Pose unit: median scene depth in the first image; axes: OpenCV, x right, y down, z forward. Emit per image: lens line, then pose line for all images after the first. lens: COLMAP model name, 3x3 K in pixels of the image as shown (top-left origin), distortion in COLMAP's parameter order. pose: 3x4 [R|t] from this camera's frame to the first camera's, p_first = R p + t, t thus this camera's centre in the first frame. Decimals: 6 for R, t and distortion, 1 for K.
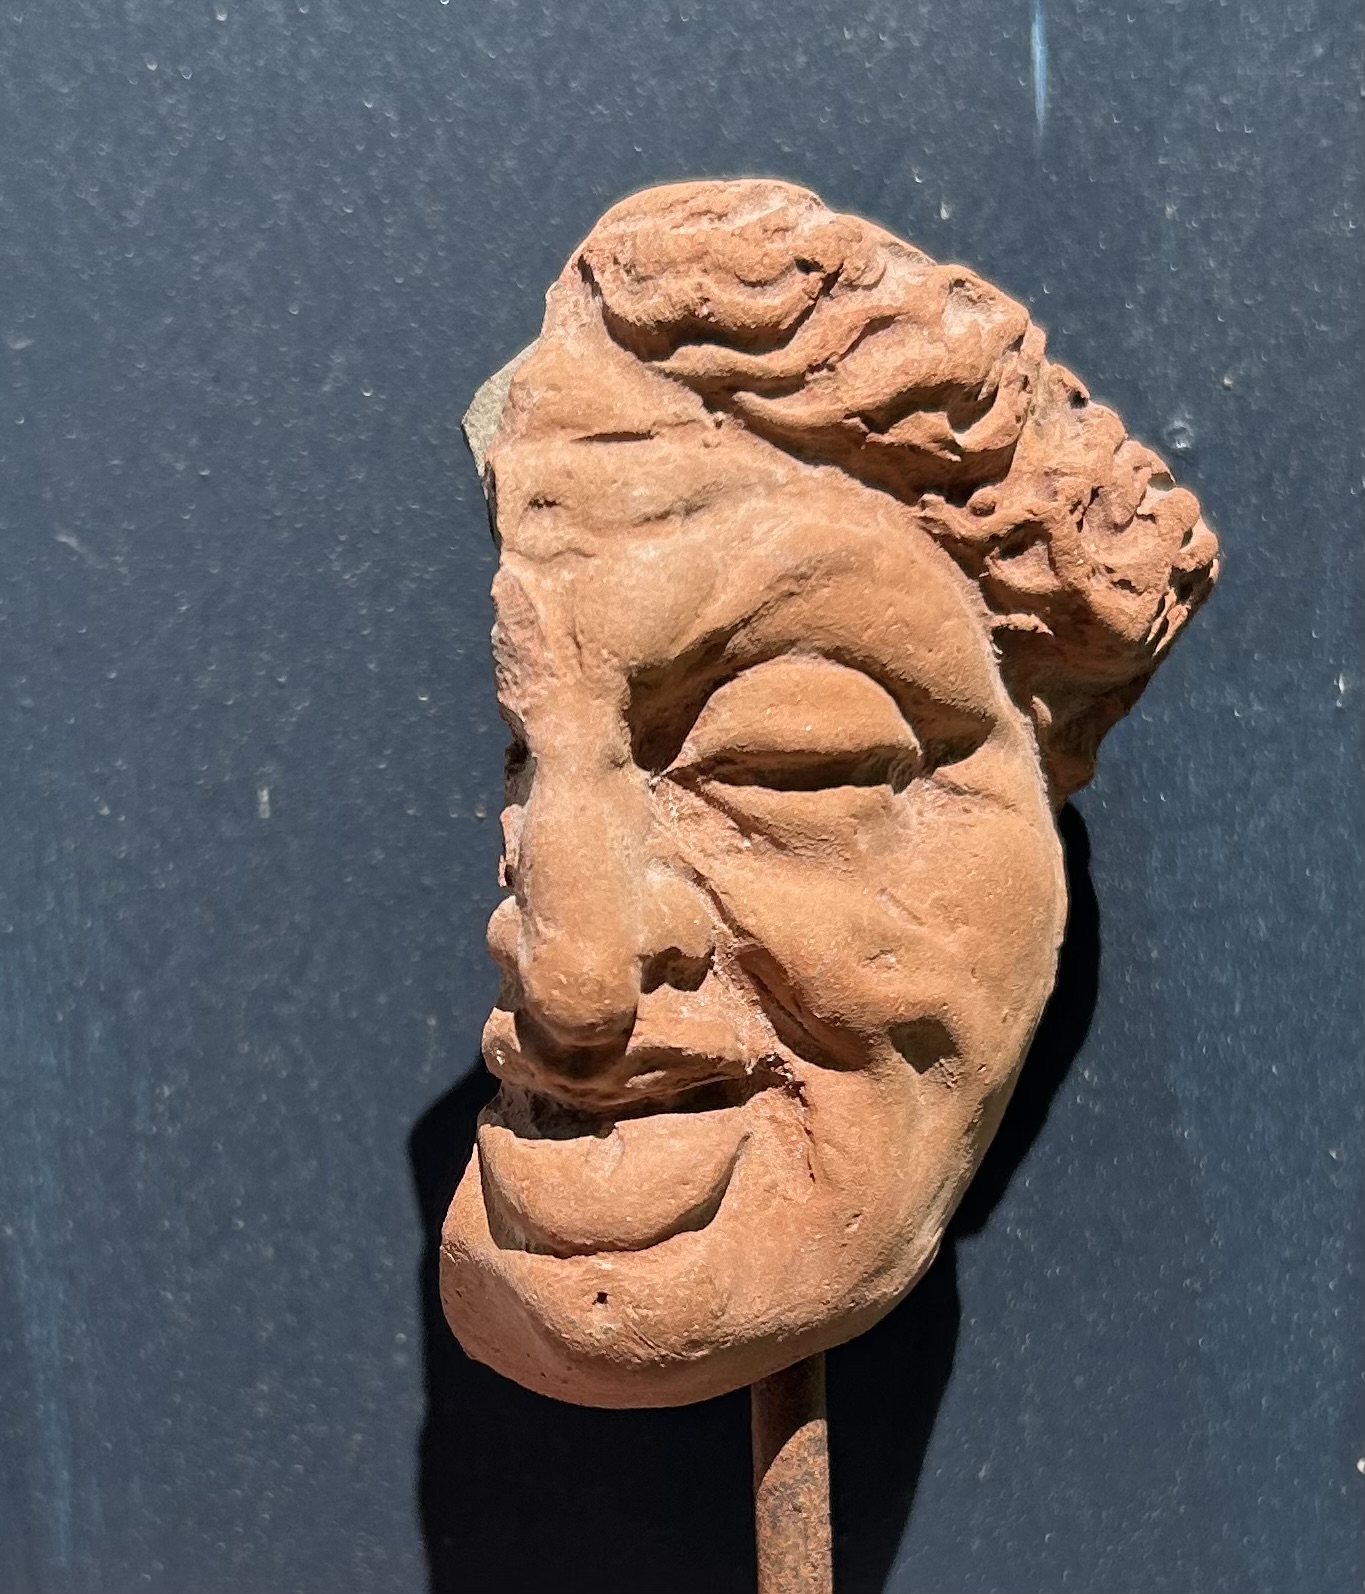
lens RADIAL K [[1464.2, 0, 668.5], [0, 1464.2, 839.1], [0, 0, 1]] dist [0.079953, 0.000000]
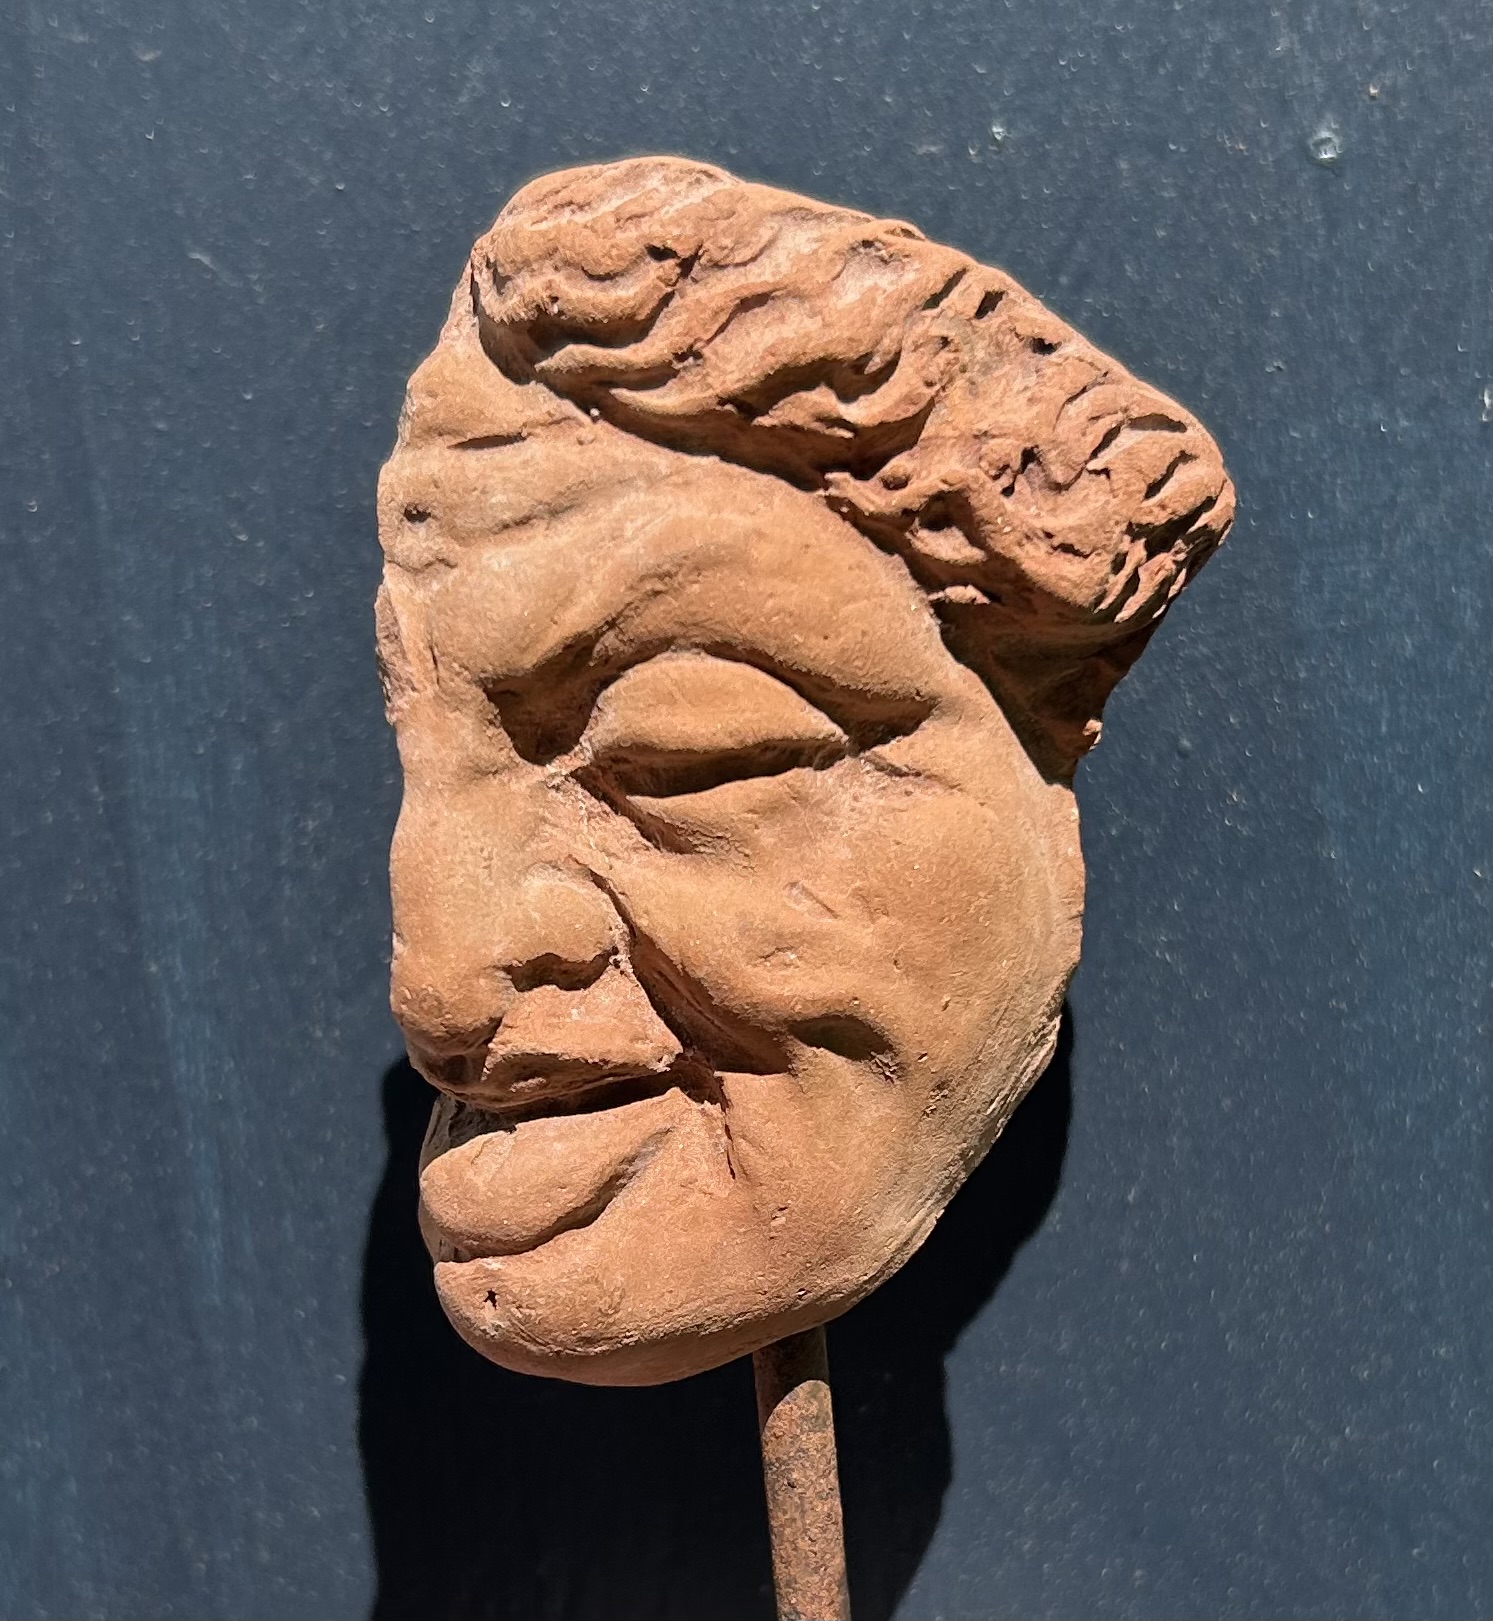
lens RADIAL K [[1476.6, 0, 746.9], [0, 1476.6, 822.4], [0, 0, 1]] dist [0.073055, 0.000000]
pose [[0.985938, -0.029438, -0.164500, 0.291742], [0.037335, 0.998284, 0.045123, -0.054004], [0.162889, -0.050630, 0.985344, 0.024581]]
